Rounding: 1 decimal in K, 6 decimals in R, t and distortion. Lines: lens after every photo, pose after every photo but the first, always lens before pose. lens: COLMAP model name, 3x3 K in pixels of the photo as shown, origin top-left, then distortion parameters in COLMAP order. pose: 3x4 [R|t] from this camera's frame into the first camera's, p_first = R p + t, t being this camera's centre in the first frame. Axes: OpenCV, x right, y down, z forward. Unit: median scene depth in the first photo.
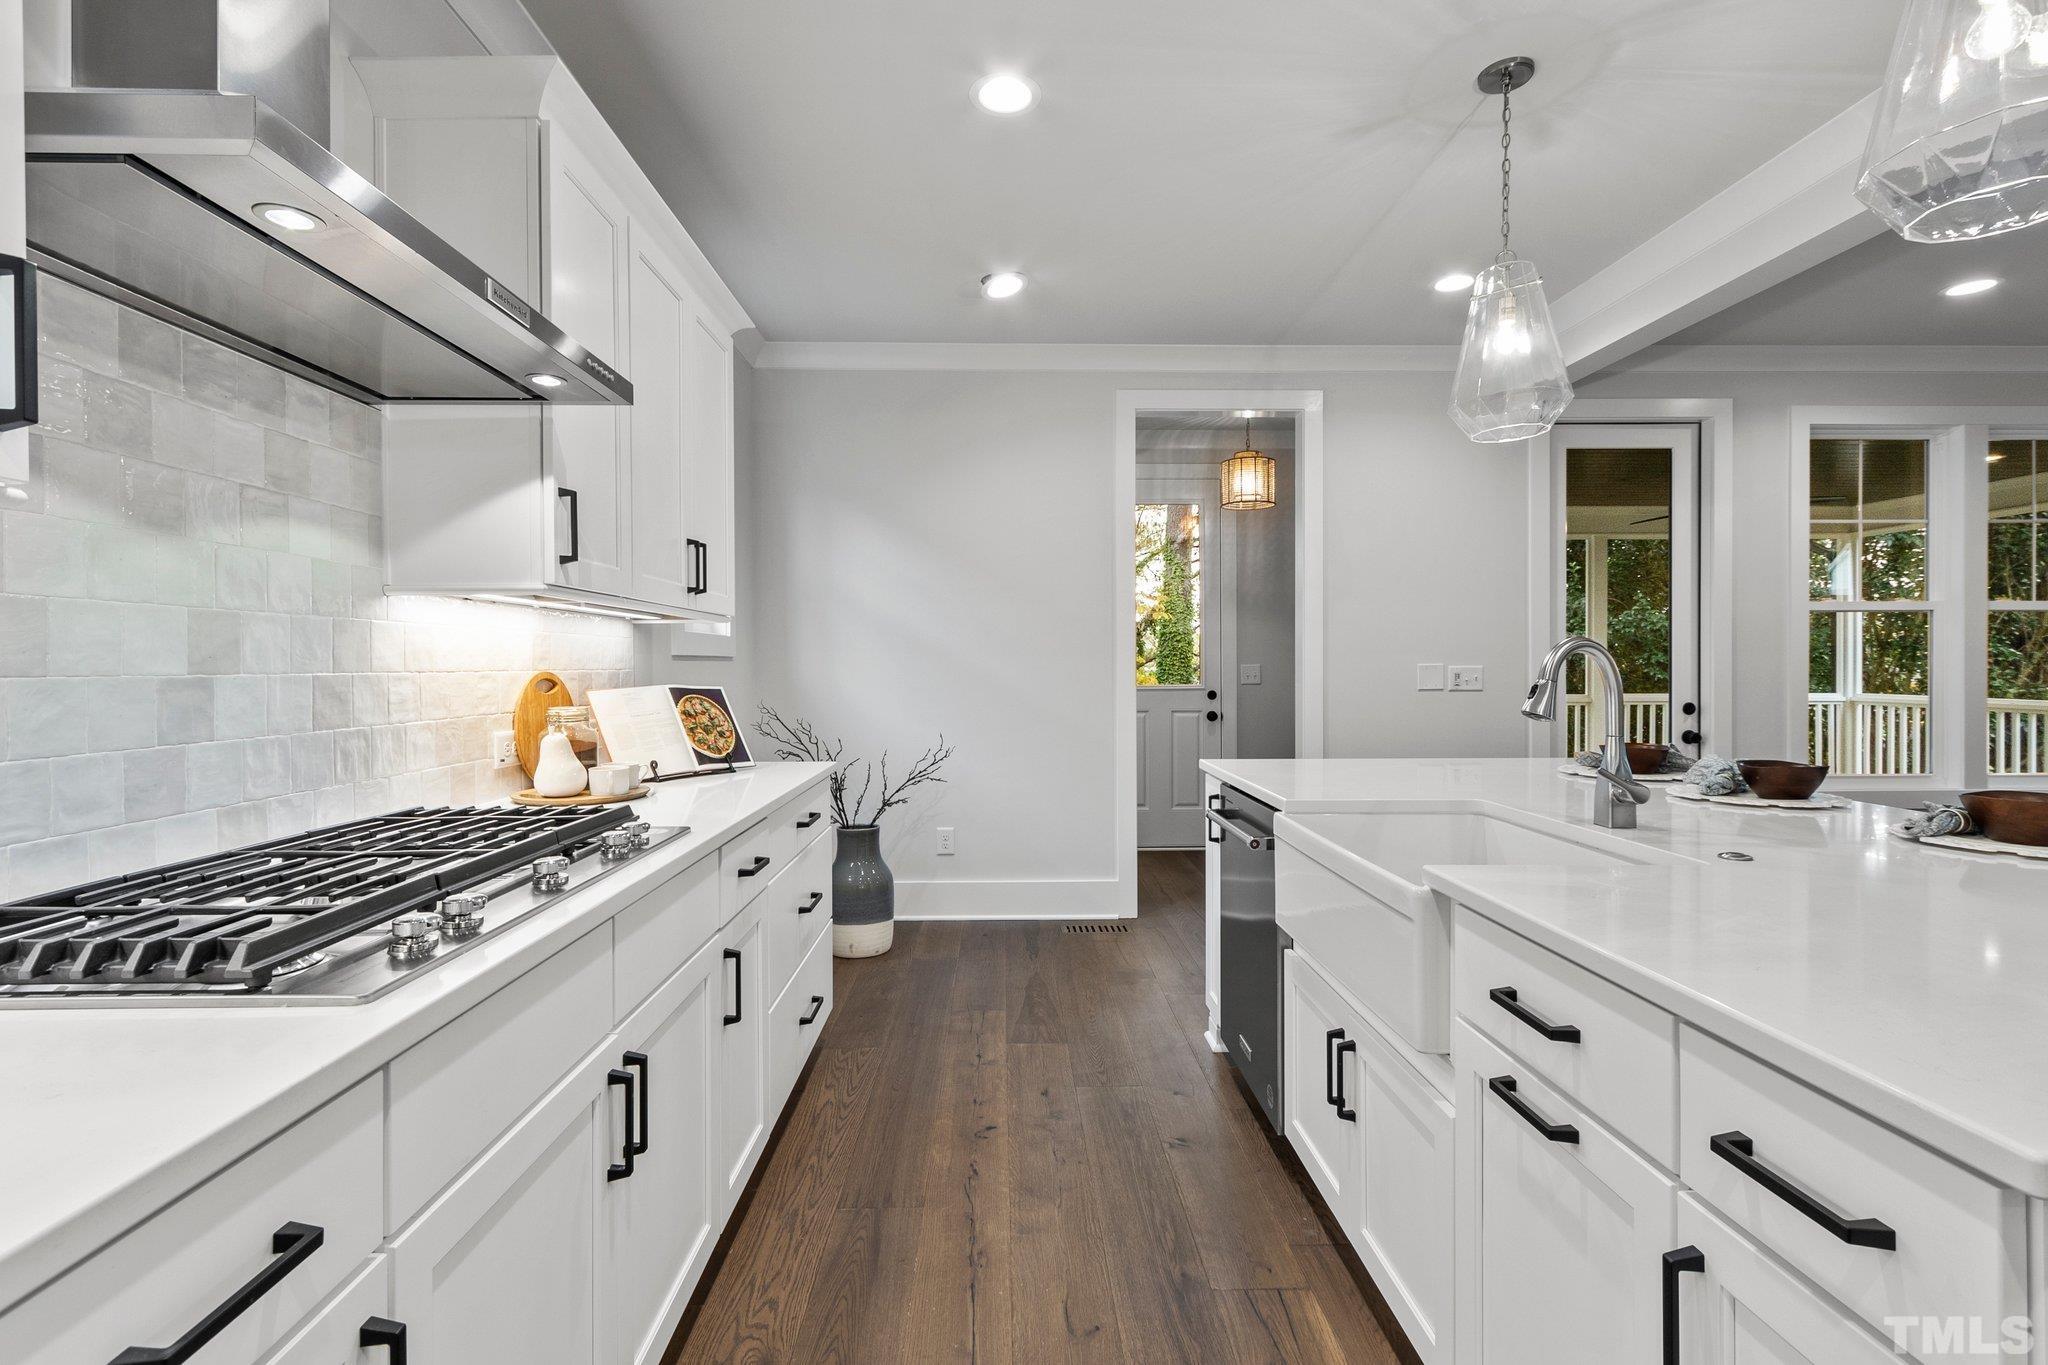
lens RADIAL K [[935.2, 0, 1022.4], [0, 935.2, 670.5], [0, 0, 1]] dist [0.009981, -0.004912]
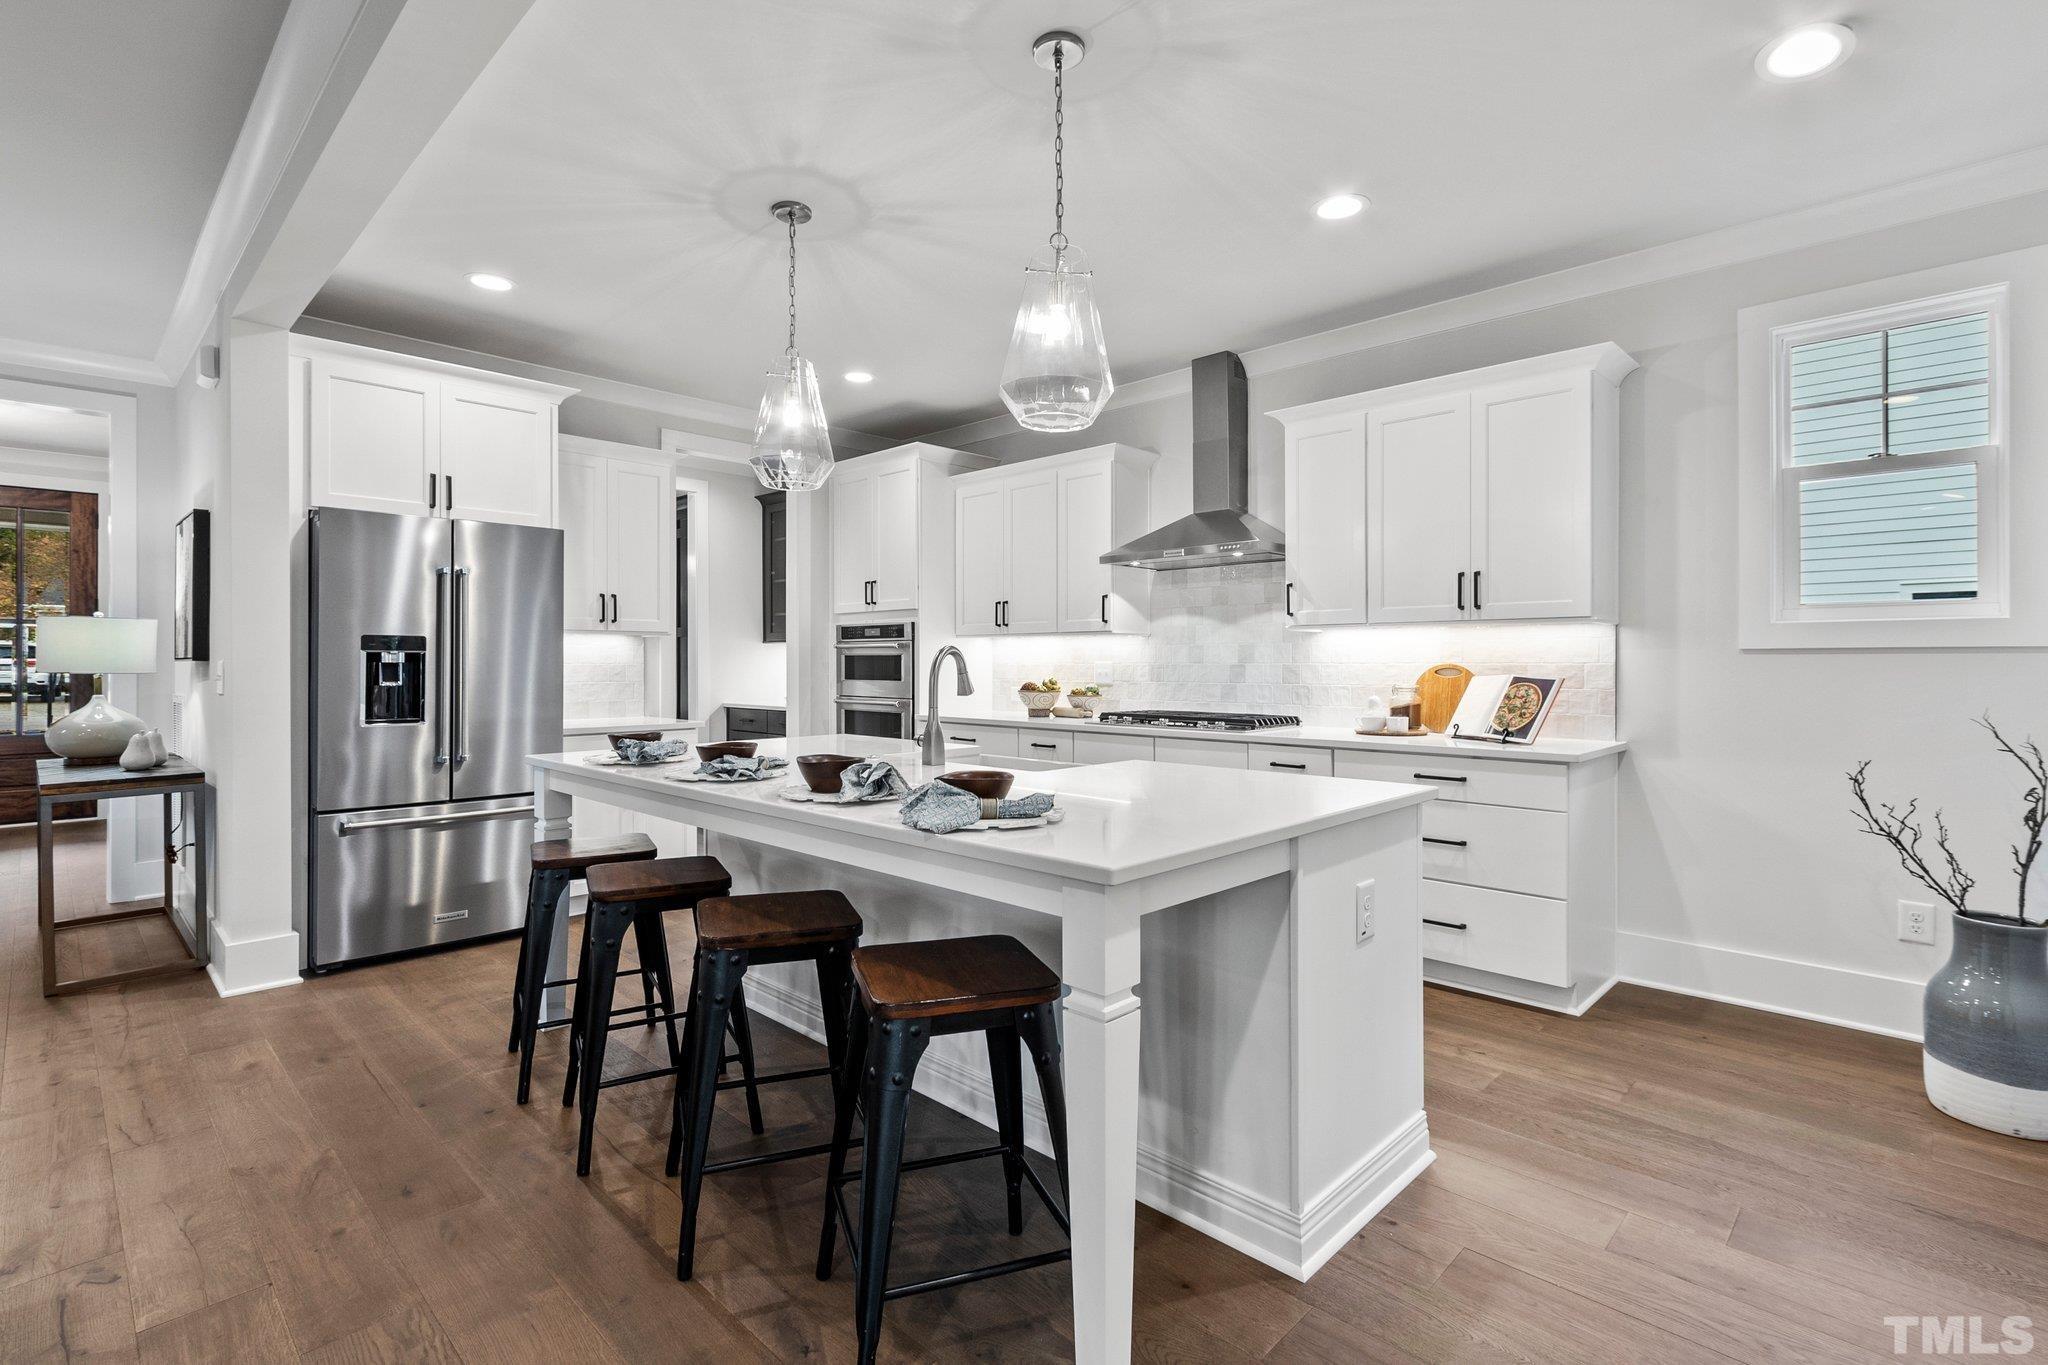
lens RADIAL K [[943.8, 0, 1022.6], [0, 943.8, 653.8], [0, 0, 1]] dist [0.006620, -0.000251]
pose [[-0.708956, -0.002163, -0.705249, 1.067675], [-0.000174, 0.999996, -0.002892, -0.010255], [0.705253, -0.001927, -0.708953, 1.448955]]
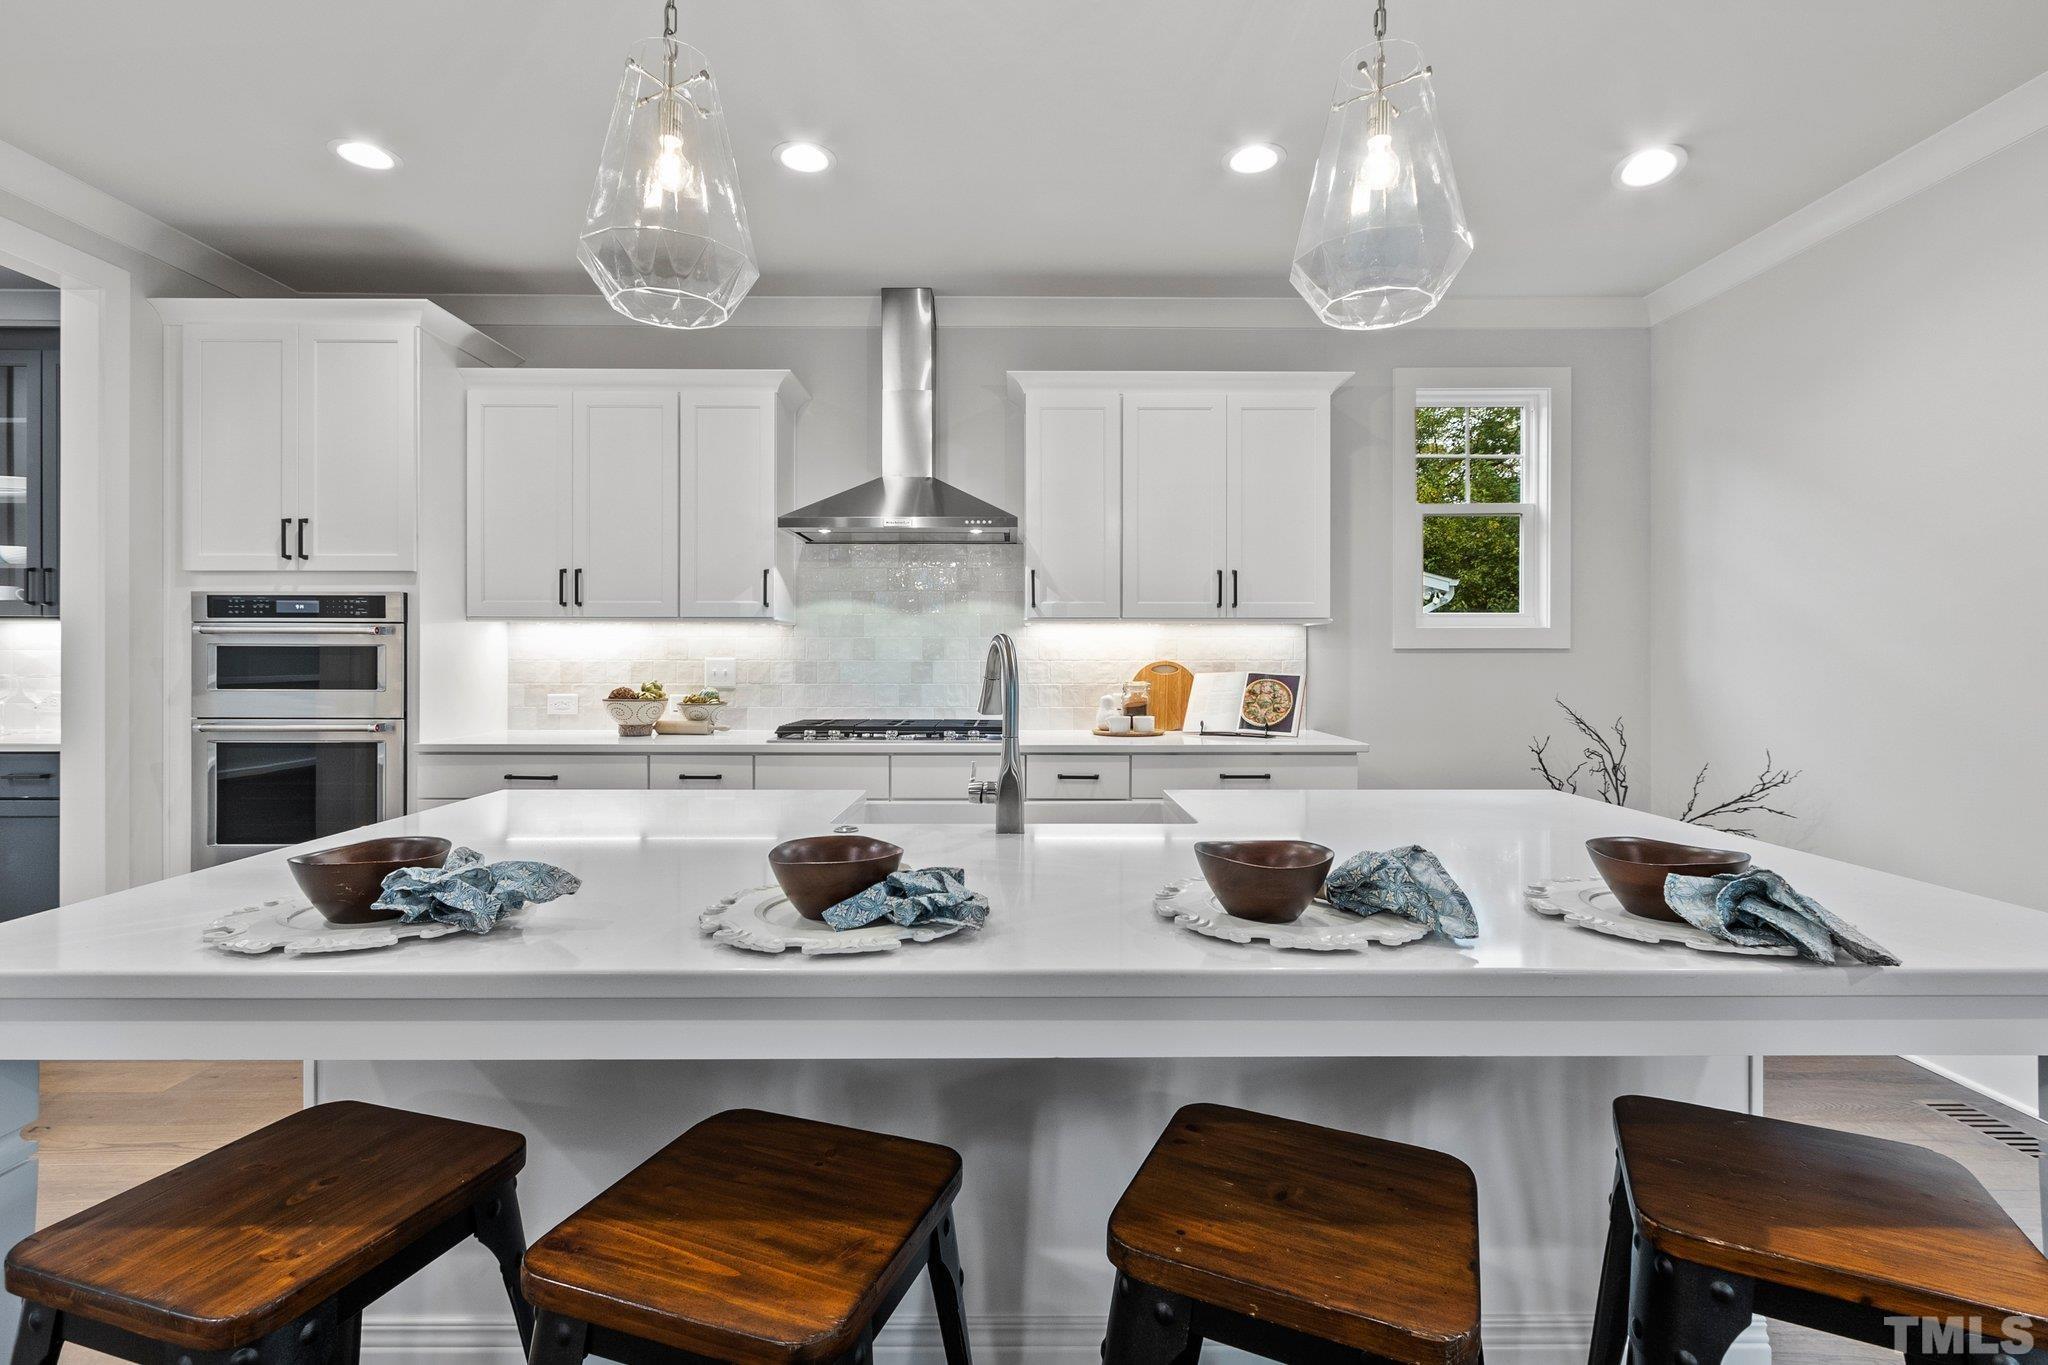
lens RADIAL K [[980.2, 0, 1028.5], [0, 980.2, 660.3], [0, 0, 1]] dist [0.020524, -0.000120]
pose [[-0.019923, 0.005418, -0.999787, 1.088374], [-0.005808, 0.999968, 0.005535, -0.007250], [0.999785, 0.005917, -0.019891, 0.690918]]
